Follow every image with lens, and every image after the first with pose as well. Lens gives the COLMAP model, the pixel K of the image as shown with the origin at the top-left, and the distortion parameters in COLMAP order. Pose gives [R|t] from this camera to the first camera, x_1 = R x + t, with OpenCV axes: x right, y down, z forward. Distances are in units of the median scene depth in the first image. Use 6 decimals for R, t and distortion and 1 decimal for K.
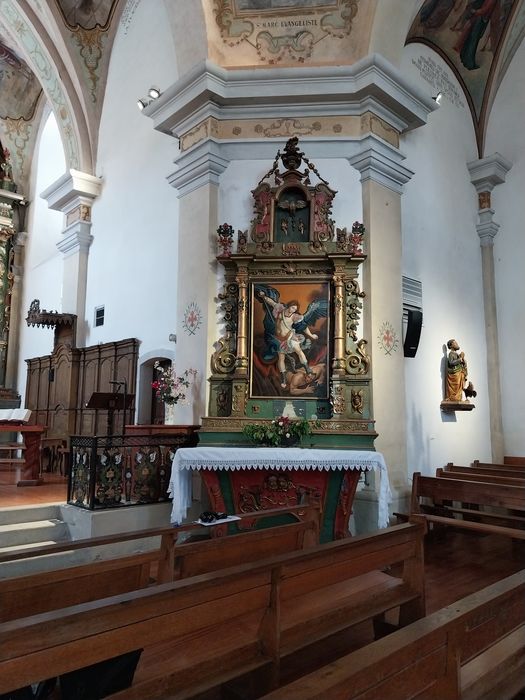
lens RADIAL K [[530.4, 0, 229.2], [0, 530.4, 344.9], [0, 0, 1]] dist [0.005793, -0.018035]
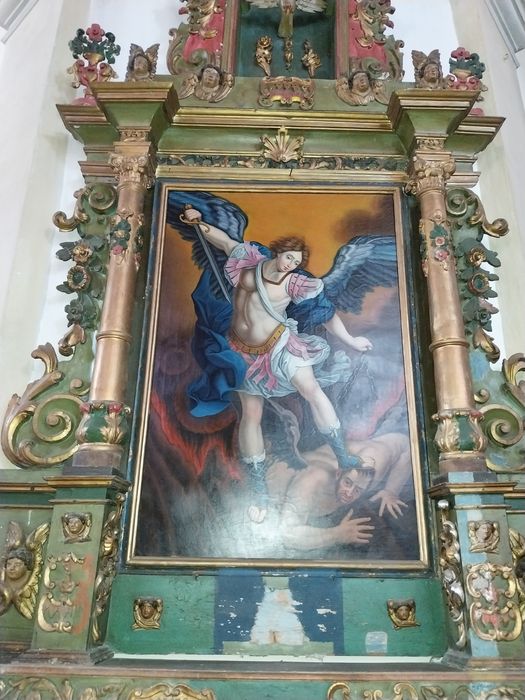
lens RADIAL K [[530.4, 0, 267.7], [0, 530.4, 353.3], [0, 0, 1]] dist [0.005793, -0.018035]
pose [[0.988351, 0.041901, 0.146312, 0.064409], [-0.010491, 0.977824, -0.209164, 0.052726], [-0.151832, 0.205192, 0.966873, 0.715957]]
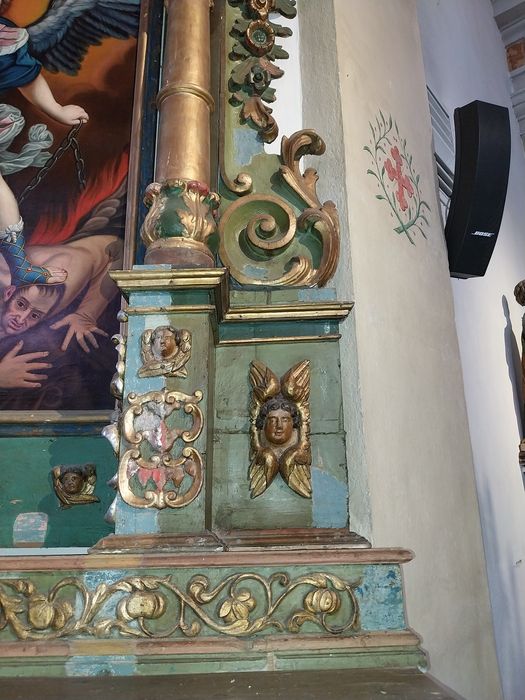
lens RADIAL K [[530.4, 0, 262.8], [0, 530.4, 349.1], [0, 0, 1]] dist [0.005793, -0.018035]
pose [[0.982353, 0.010020, 0.186766, 0.194989], [0.013328, 0.992276, -0.123336, 0.098915], [-0.186559, 0.123648, 0.974632, 0.796979]]
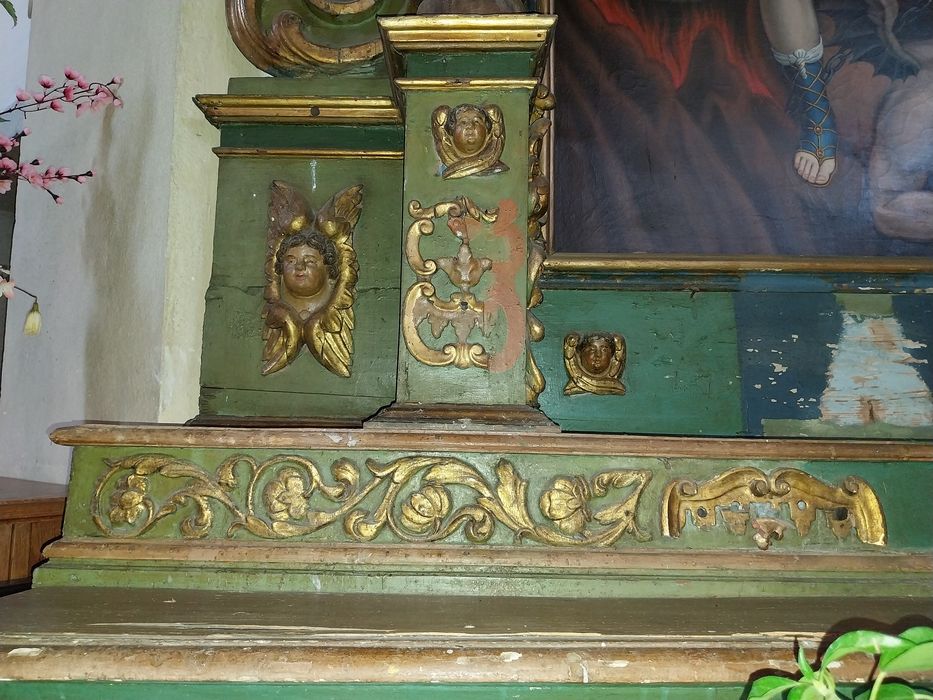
lens RADIAL K [[706.9, 0, 459.9], [0, 706.9, 349.5], [0, 0, 1]] dist [0.005793, -0.018035]
pose [[0.988576, 0.006420, 0.150588, -0.004156], [-0.008680, 0.999859, 0.014362, 0.117419], [-0.150474, -0.015505, 0.988492, 0.847273]]
